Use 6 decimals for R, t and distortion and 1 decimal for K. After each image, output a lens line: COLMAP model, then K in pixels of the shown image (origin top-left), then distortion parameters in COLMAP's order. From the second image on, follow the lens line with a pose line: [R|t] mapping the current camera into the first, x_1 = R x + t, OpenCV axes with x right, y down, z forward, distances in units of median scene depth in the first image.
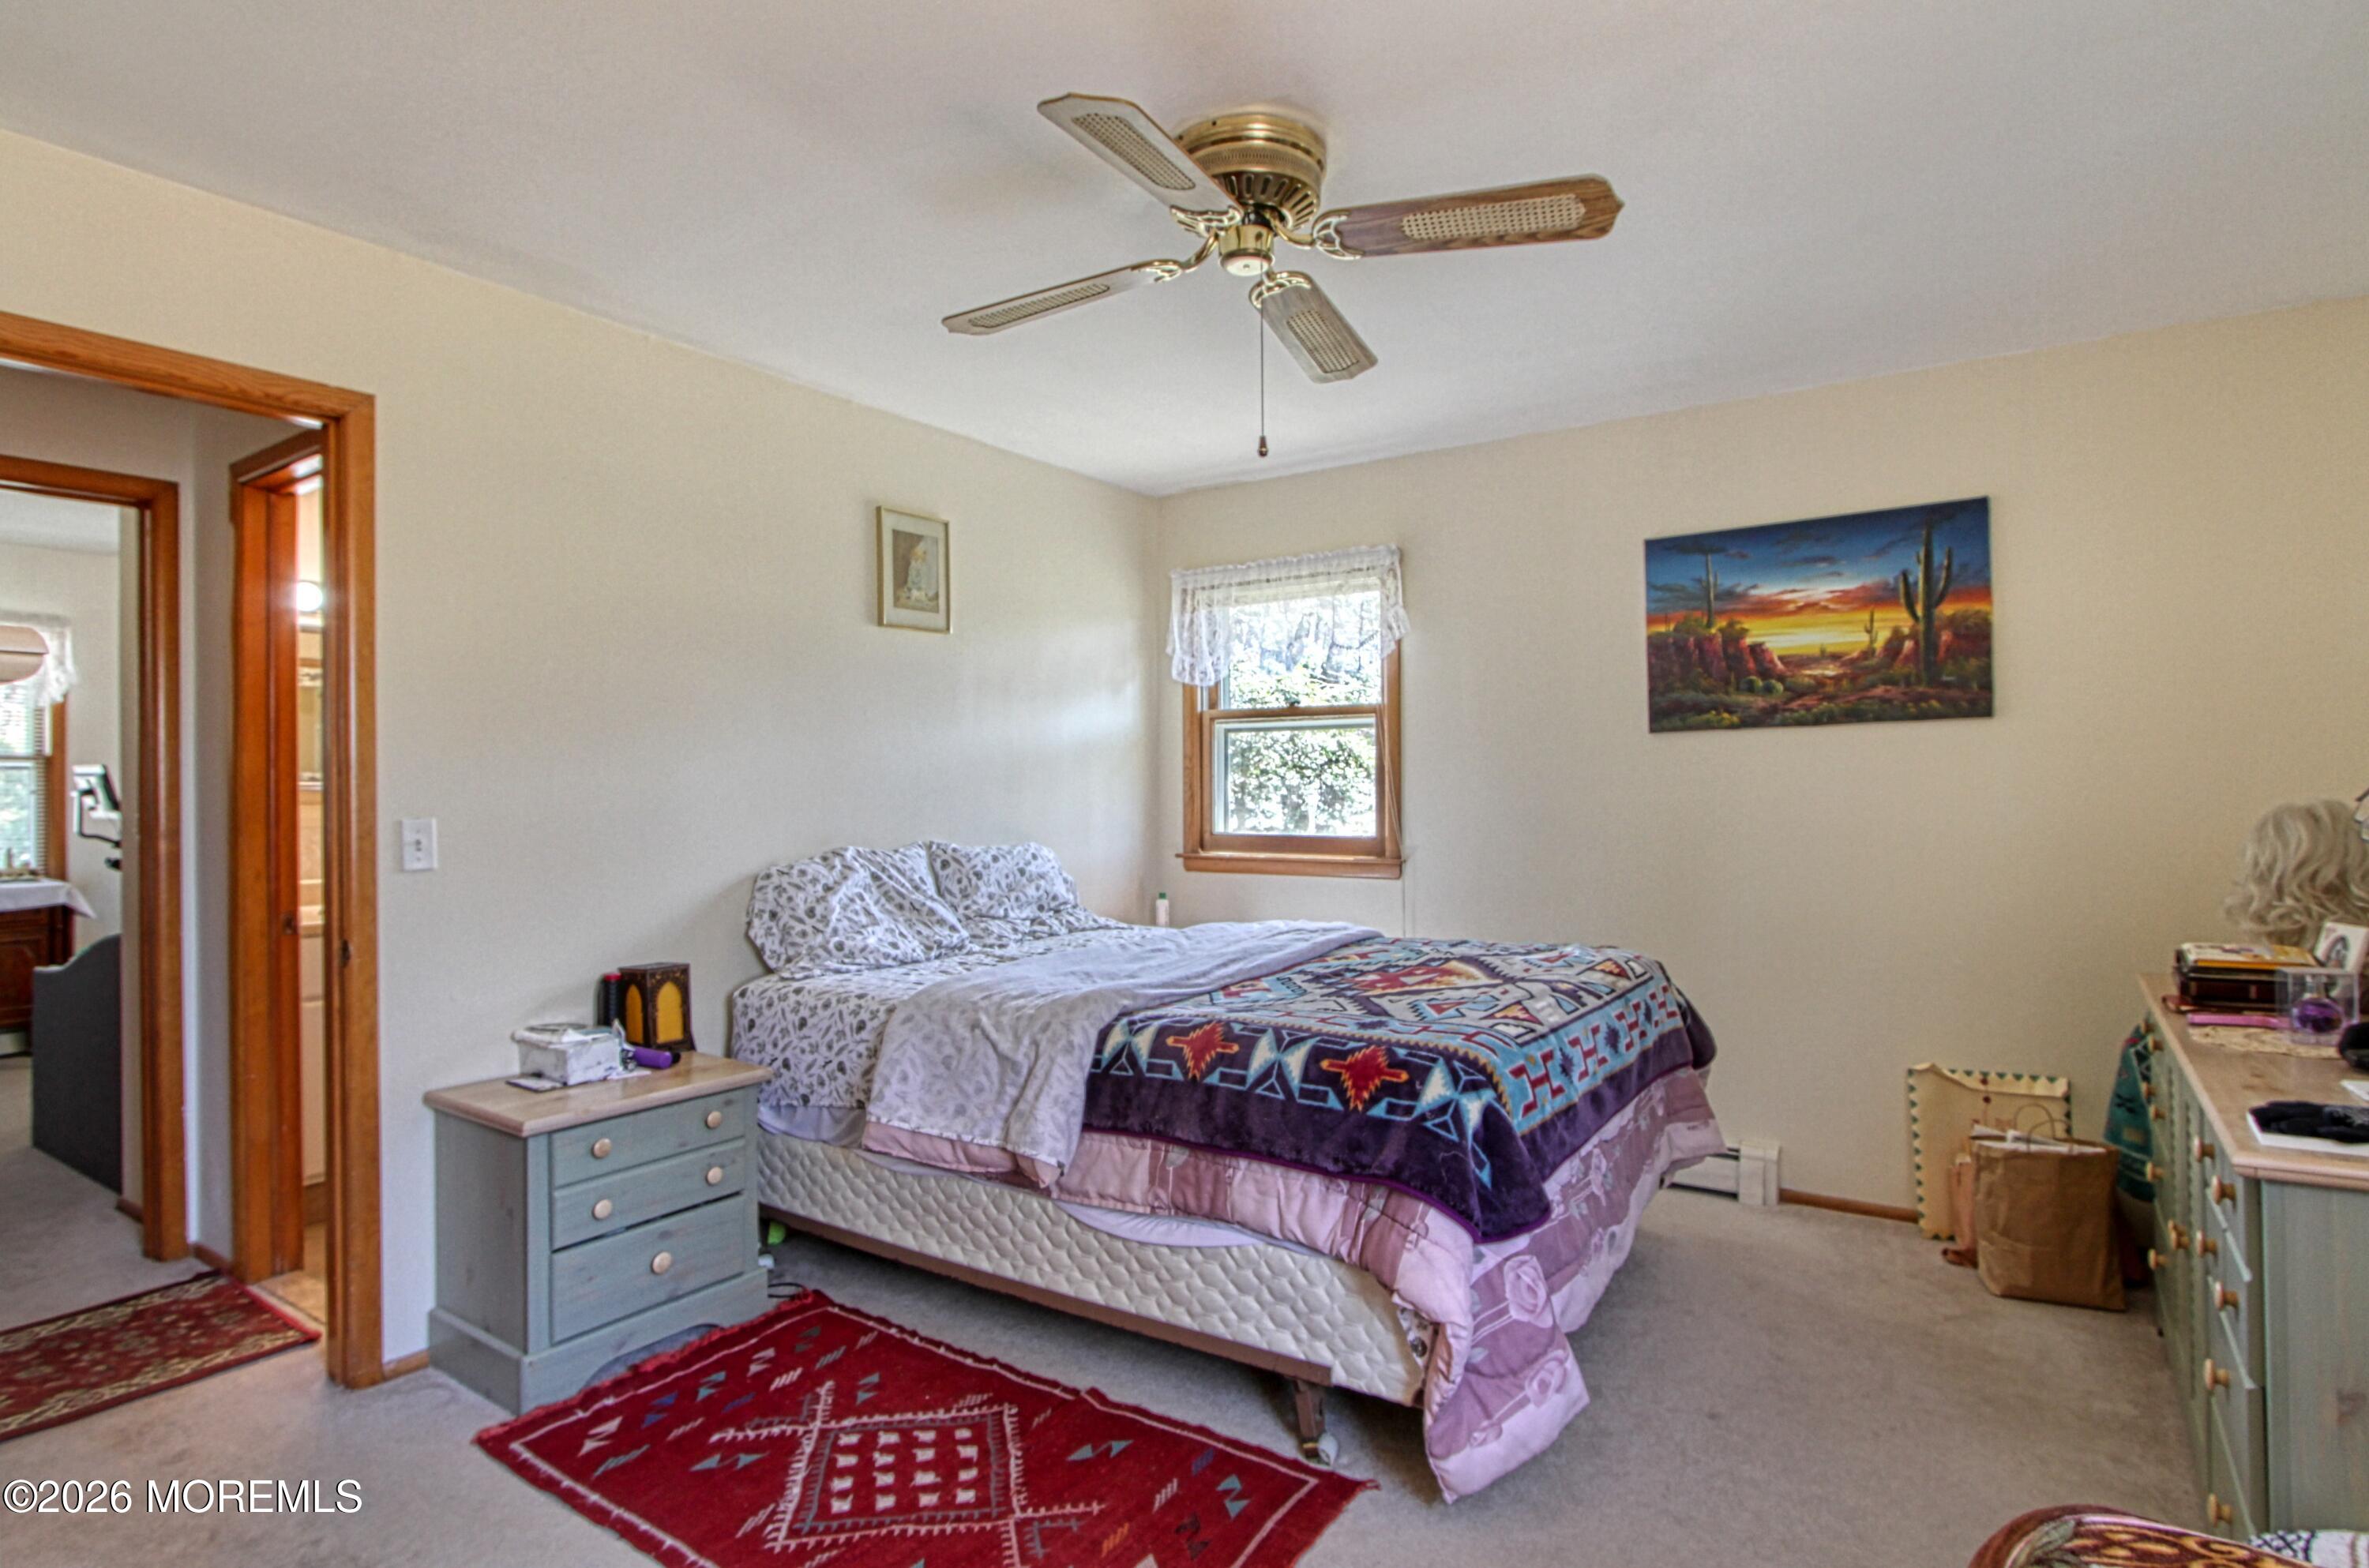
lens RADIAL K [[1237.8, 0, 1189.8], [0, 1237.8, 785.2], [0, 0, 1]] dist [-0.020062, 0.000190]
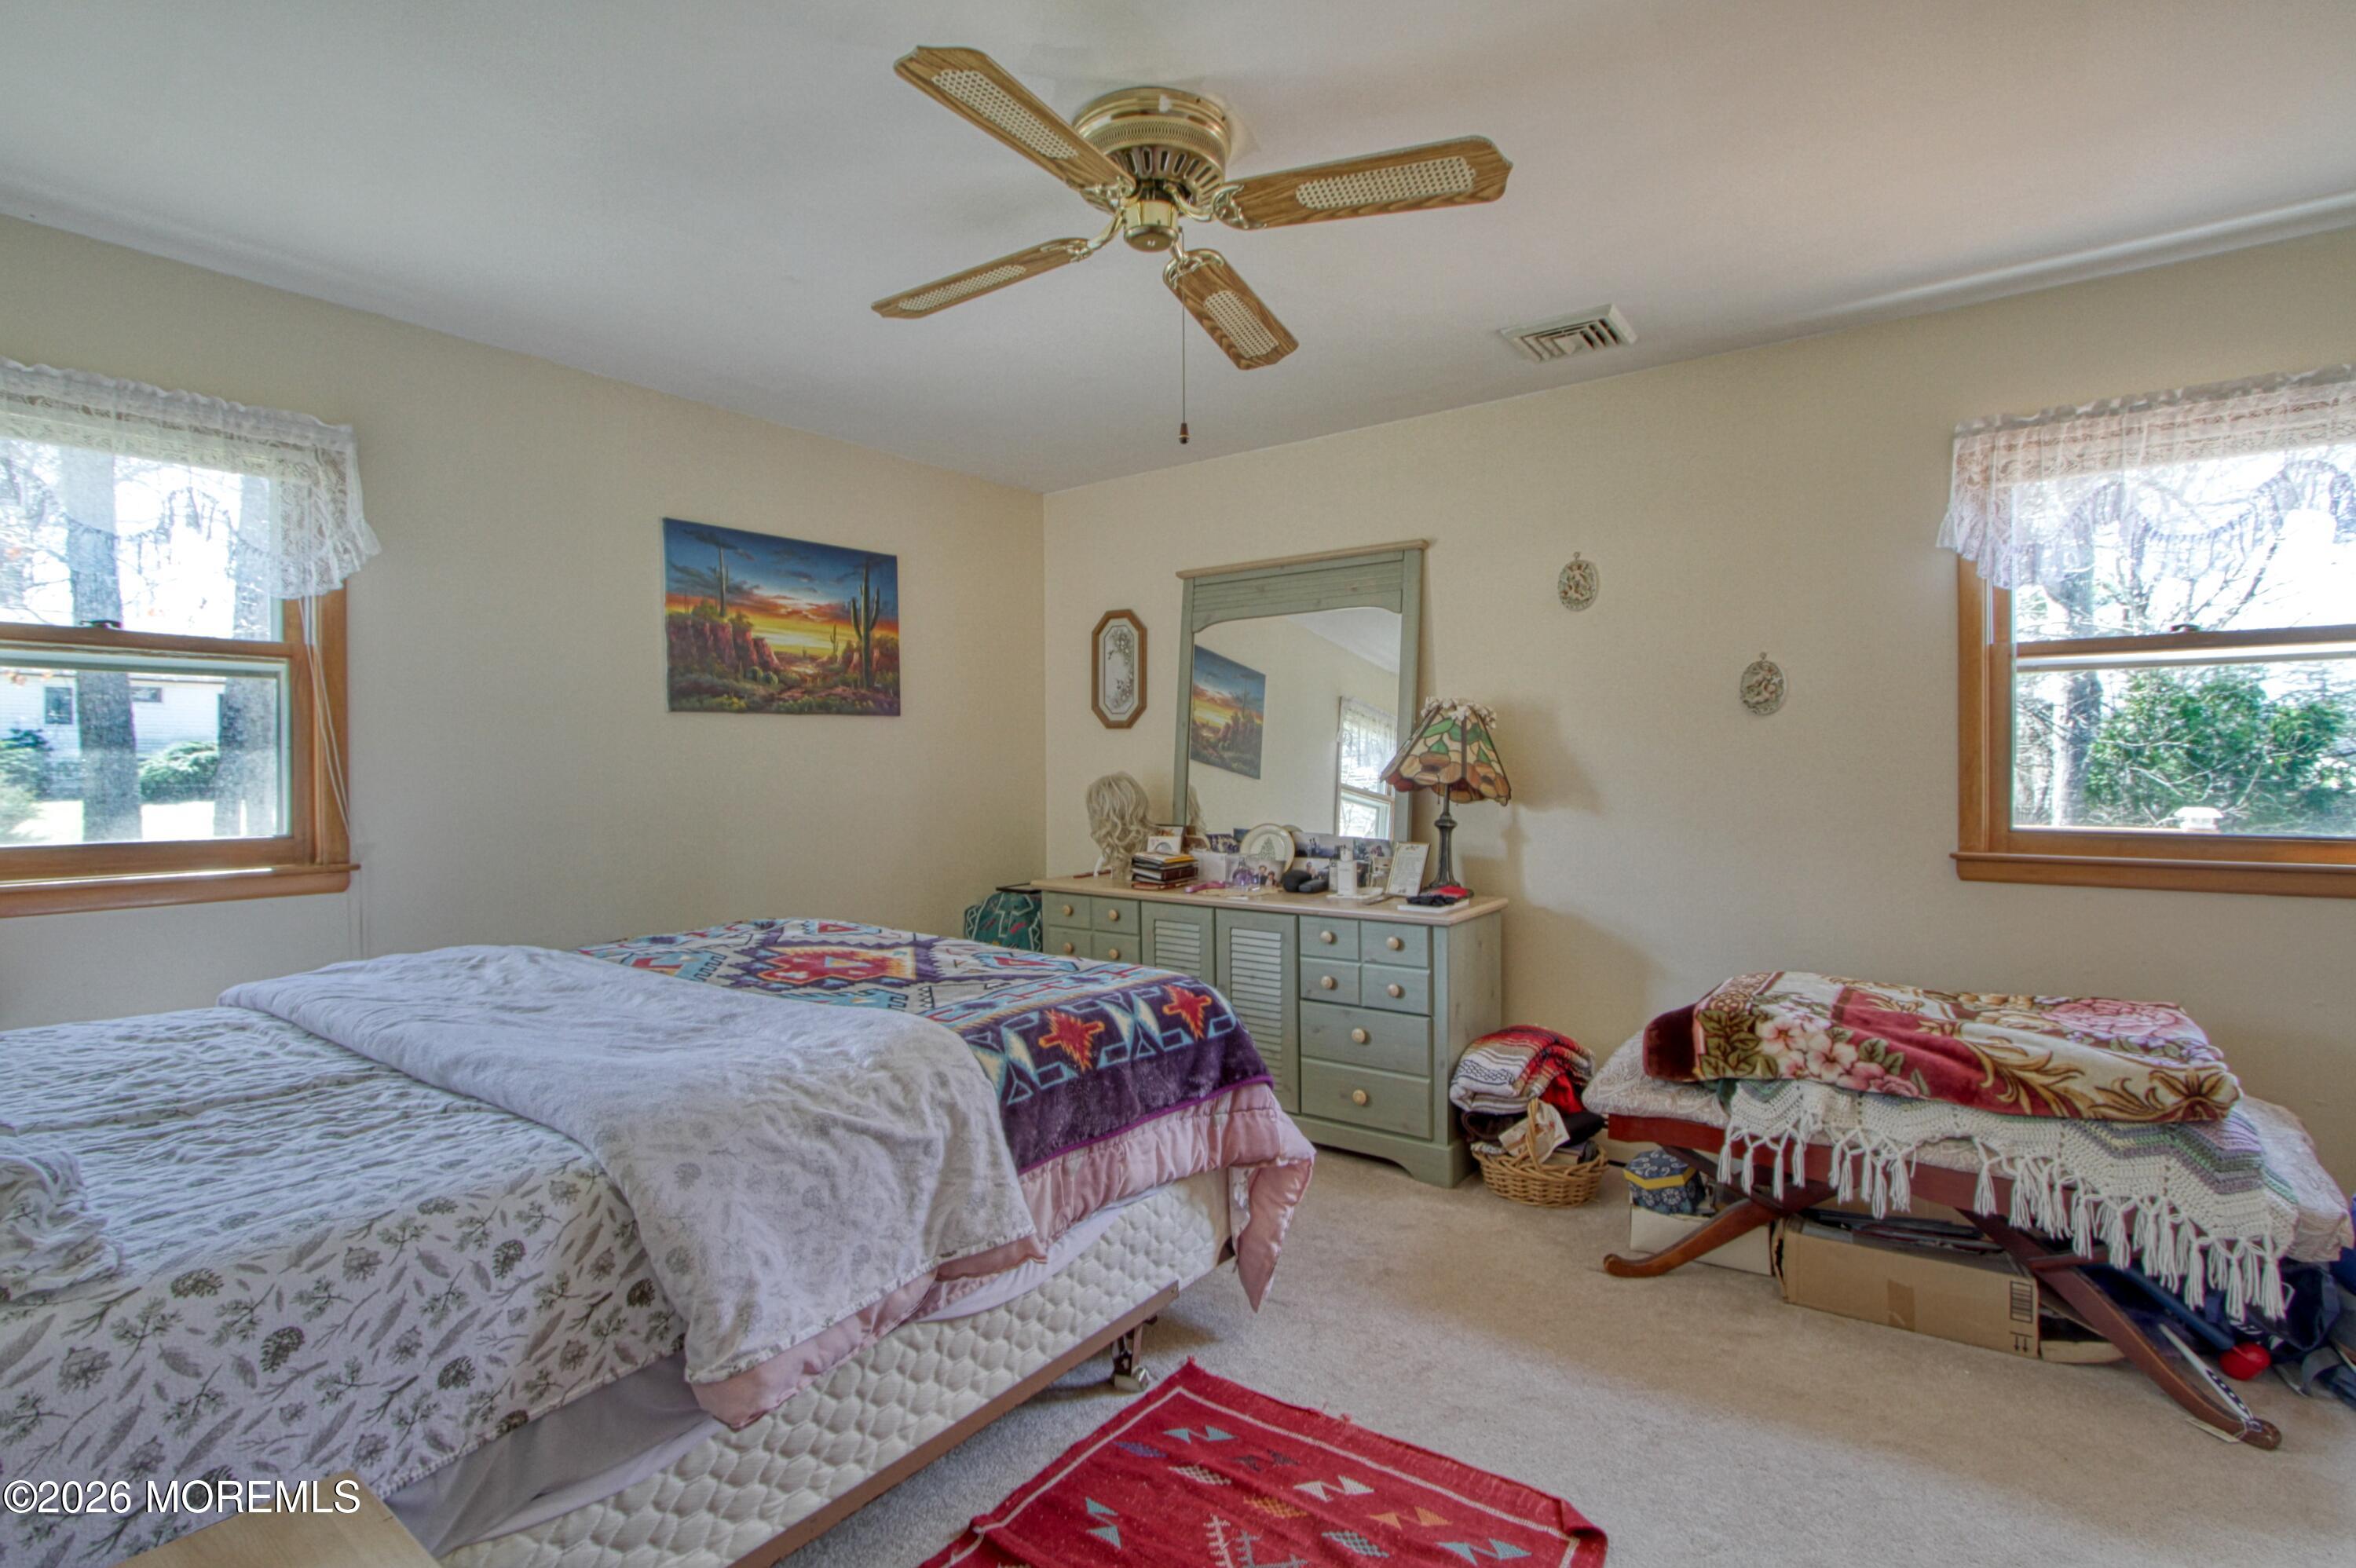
lens RADIAL K [[1108.0, 0, 1182.0], [0, 1108.0, 781.4], [0, 0, 1]] dist [-0.013749, 0.000119]
pose [[0.048031, -0.006246, 0.998826, -0.552089], [0.002086, 0.999979, 0.006153, 0.010458], [-0.998844, 0.001788, 0.048043, 0.596149]]
